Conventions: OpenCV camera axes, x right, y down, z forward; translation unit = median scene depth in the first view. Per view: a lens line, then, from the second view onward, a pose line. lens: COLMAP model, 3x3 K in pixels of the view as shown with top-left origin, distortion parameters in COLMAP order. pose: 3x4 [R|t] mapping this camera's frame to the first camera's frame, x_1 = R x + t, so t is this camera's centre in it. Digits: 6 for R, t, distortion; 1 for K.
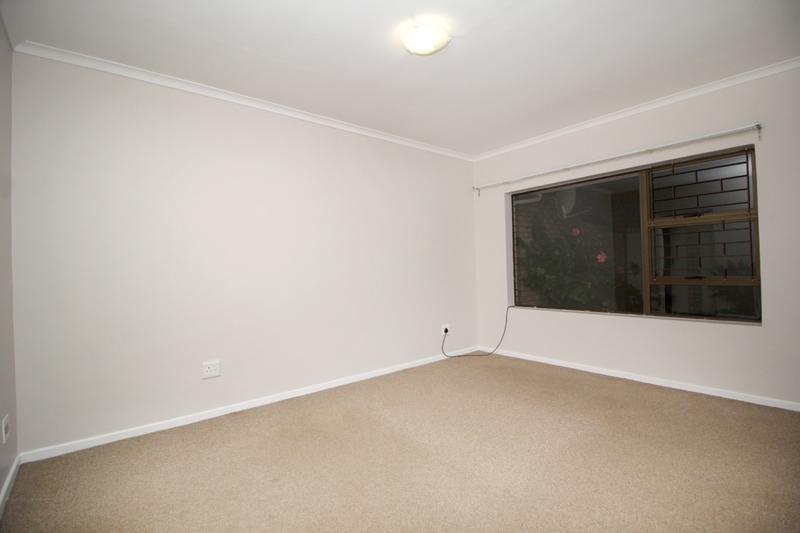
lens RADIAL K [[370.1, 0, 406.0], [0, 370.1, 266.0], [0, 0, 1]] dist [-0.007282, -0.007222]
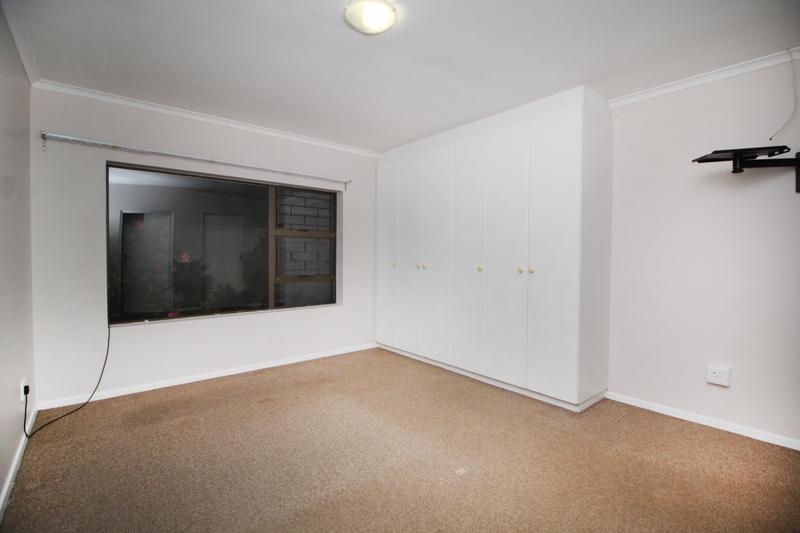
lens RADIAL K [[370.1, 0, 397.2], [0, 370.1, 265.9], [0, 0, 1]] dist [-0.007282, -0.007222]
pose [[-0.001617, -0.000593, 0.999999, -0.318554], [-0.009509, 0.999955, 0.000577, -0.006275], [-0.999953, -0.009508, -0.001622, 0.364041]]
